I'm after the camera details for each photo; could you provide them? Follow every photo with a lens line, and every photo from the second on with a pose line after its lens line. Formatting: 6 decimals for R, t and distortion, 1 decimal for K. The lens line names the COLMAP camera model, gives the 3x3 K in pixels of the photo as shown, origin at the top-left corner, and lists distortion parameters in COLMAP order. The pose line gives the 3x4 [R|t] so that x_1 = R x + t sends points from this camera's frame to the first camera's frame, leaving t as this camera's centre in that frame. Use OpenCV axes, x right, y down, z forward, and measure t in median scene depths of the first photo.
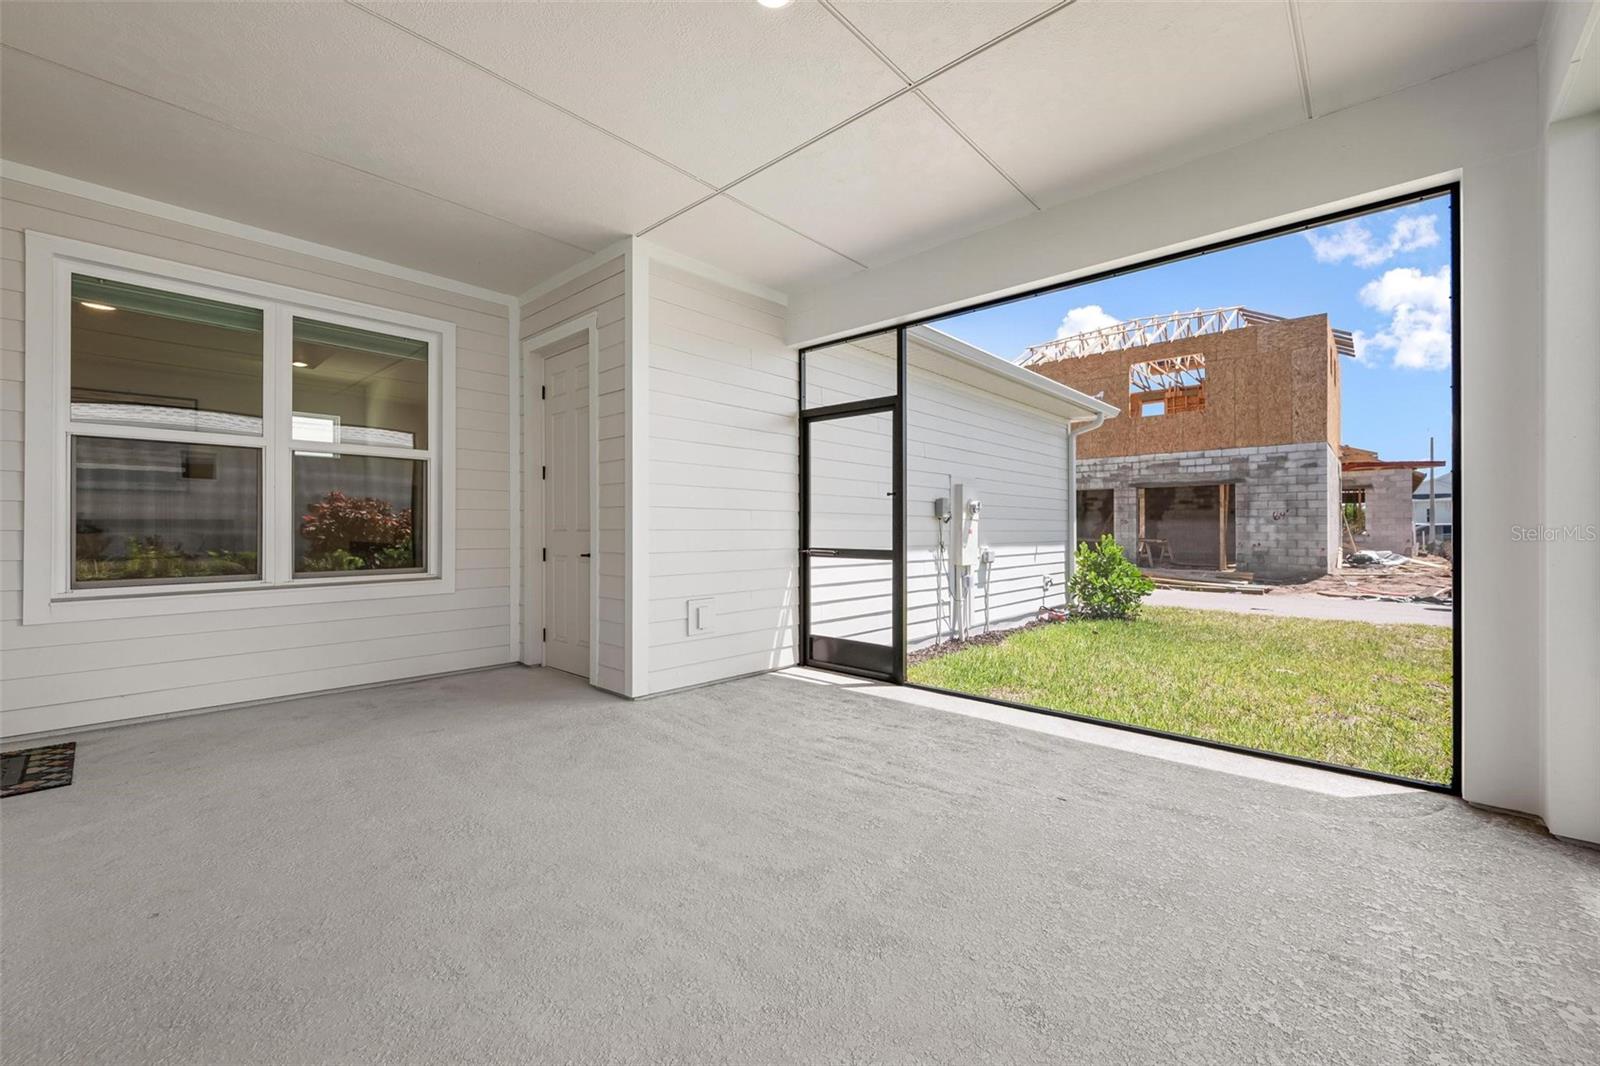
lens RADIAL K [[637.8, 0, 803.2], [0, 637.8, 525.4], [0, 0, 1]] dist [0.007570, 0.000021]
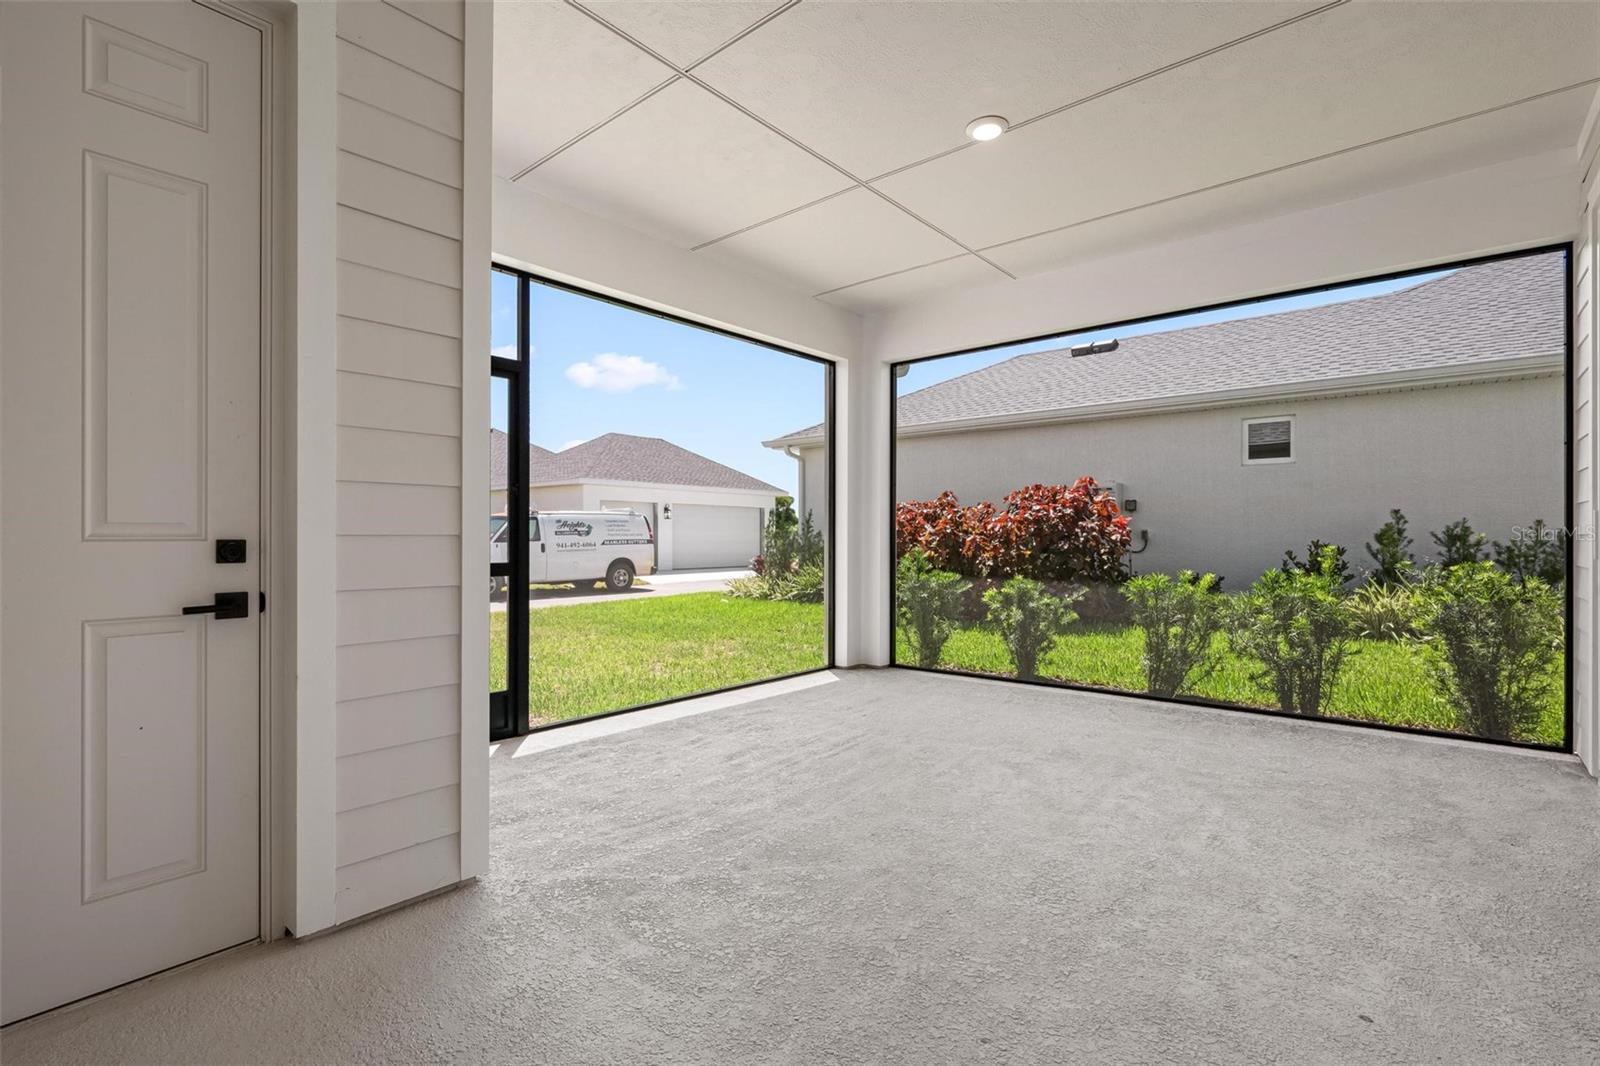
lens RADIAL K [[740.7, 0, 800.0], [0, 740.7, 533.0], [0, 0, 1]] dist [-0.000615, -0.000332]
pose [[-0.027187, 0.002906, 0.999626, -1.018142], [-0.006770, 0.999972, -0.003091, 0.005456], [-0.999607, -0.006851, -0.027167, 0.920460]]
